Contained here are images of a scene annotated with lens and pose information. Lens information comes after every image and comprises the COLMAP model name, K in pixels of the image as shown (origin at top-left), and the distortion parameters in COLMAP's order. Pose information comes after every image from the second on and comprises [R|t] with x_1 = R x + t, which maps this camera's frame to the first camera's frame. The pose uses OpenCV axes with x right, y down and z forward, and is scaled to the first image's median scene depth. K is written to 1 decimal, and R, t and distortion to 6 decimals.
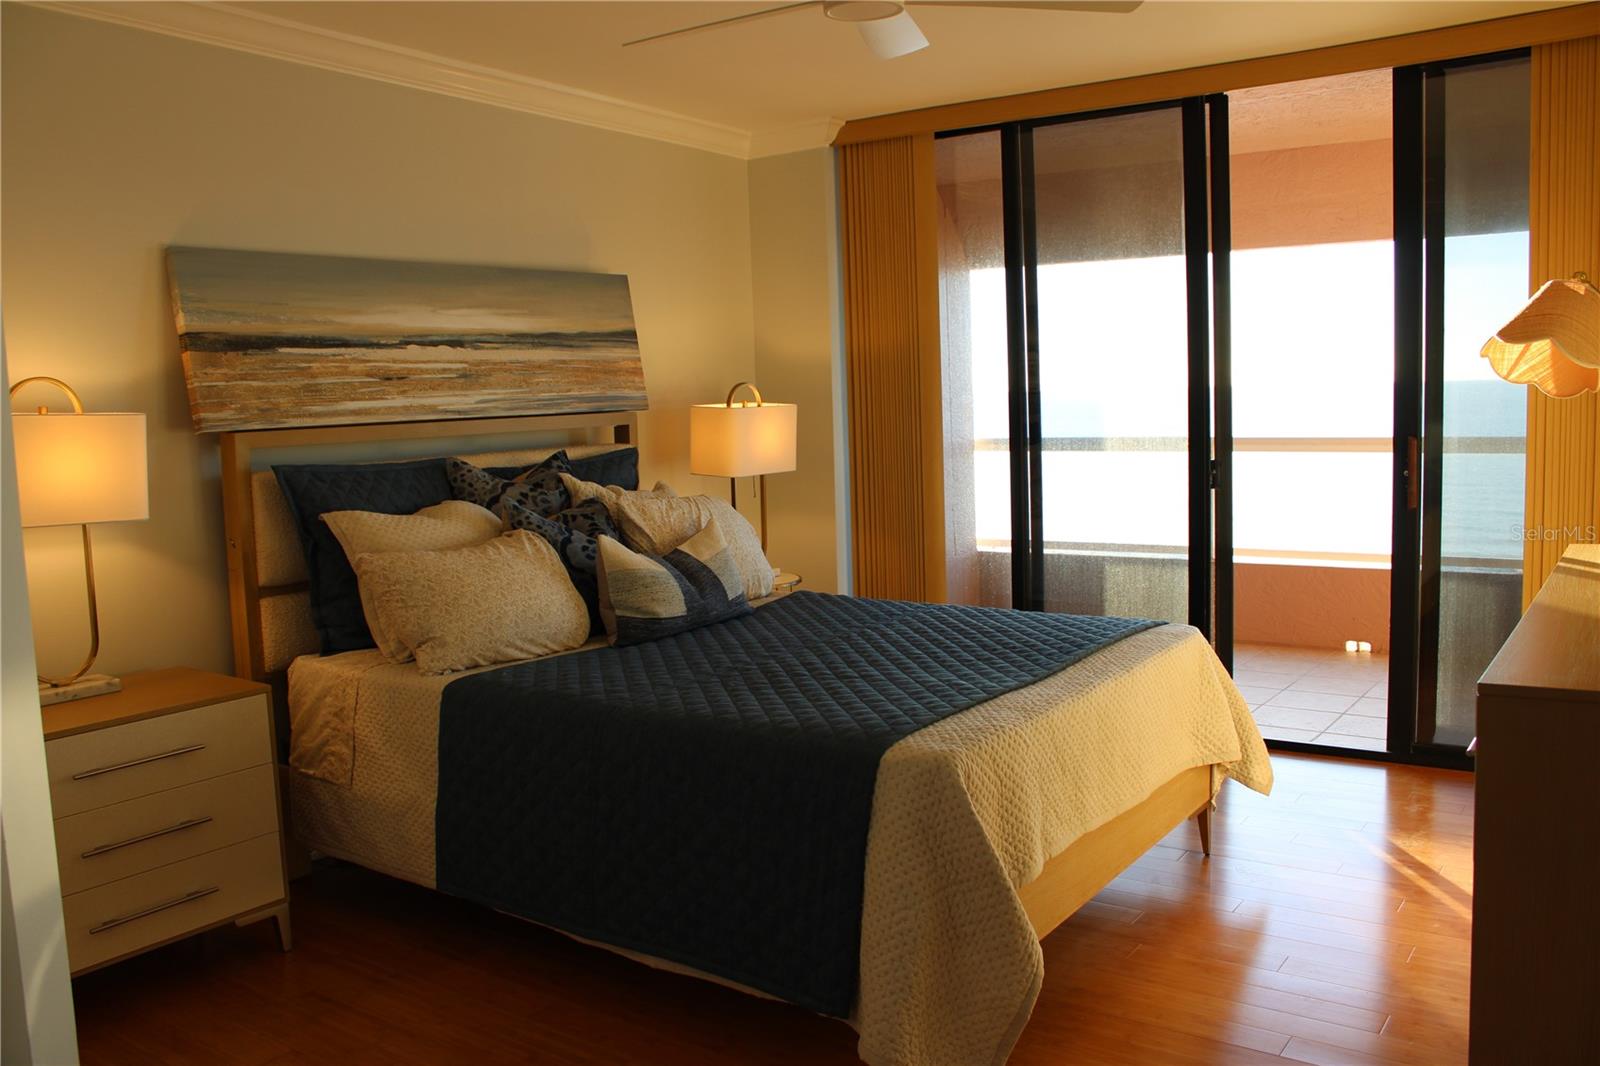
lens RADIAL K [[1340.5, 0, 800.0], [0, 1340.5, 533.0], [0, 0, 1]] dist [-0.109934, 0.006242]
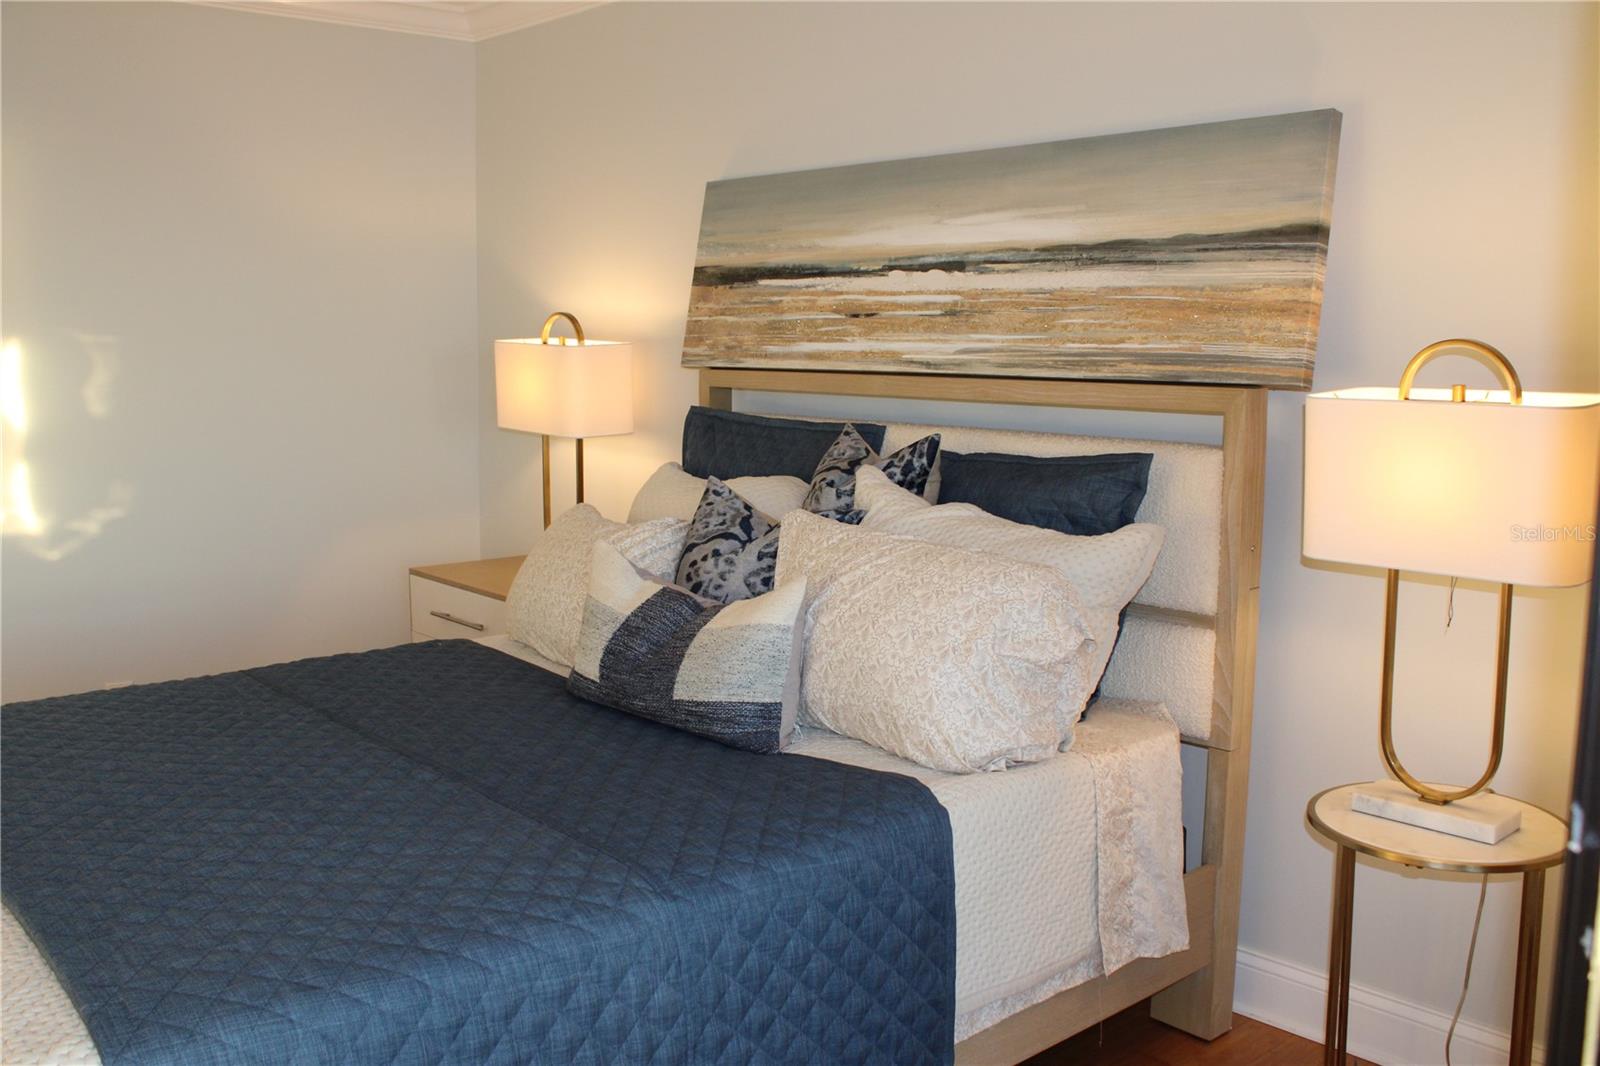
lens RADIAL K [[1443.5, 0, 791.7], [0, 1443.5, 532.8], [0, 0, 1]] dist [-0.153214, 0.150924]
pose [[-0.241139, 0.168781, -0.955701, 0.517330], [-0.093181, 0.976185, 0.195909, -0.149244], [0.966007, 0.136295, -0.219669, 1.130497]]
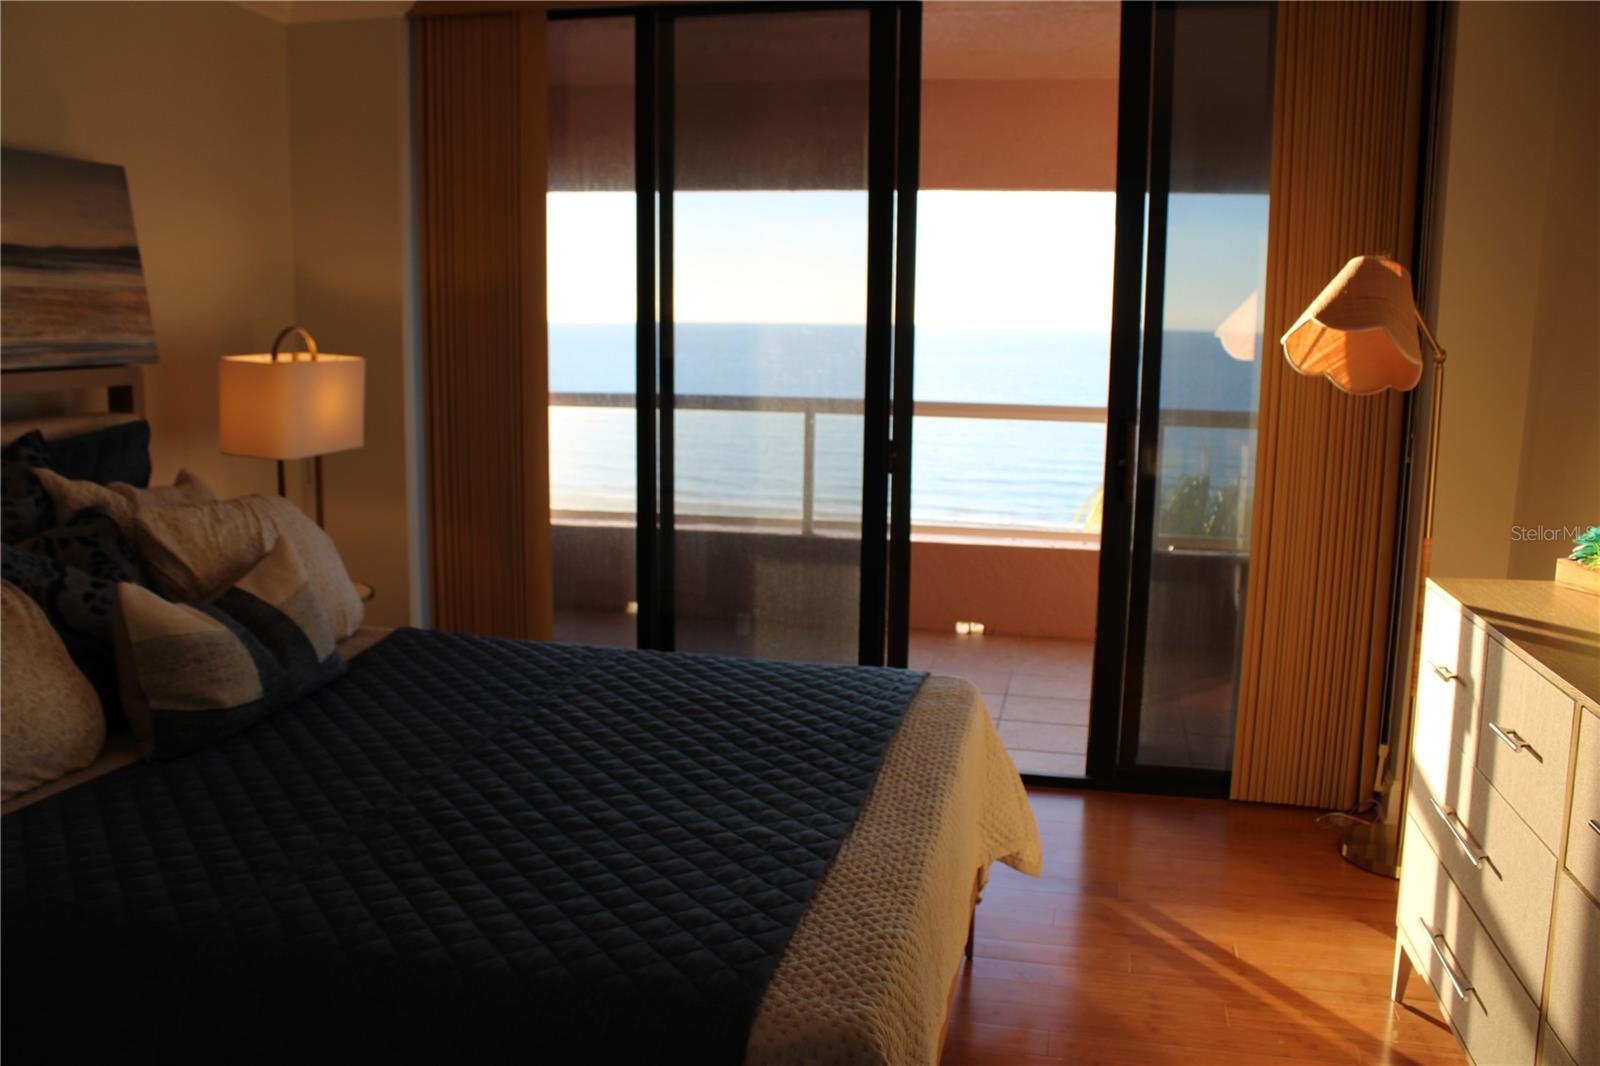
lens RADIAL K [[1331.9, 0, 800.0], [0, 1331.9, 533.0], [0, 0, 1]] dist [-0.196776, 0.195603]
pose [[0.921394, -0.016905, 0.388261, -0.078991], [-0.004389, 0.998537, 0.053891, -0.048808], [-0.388604, -0.051359, 0.919972, 0.296706]]
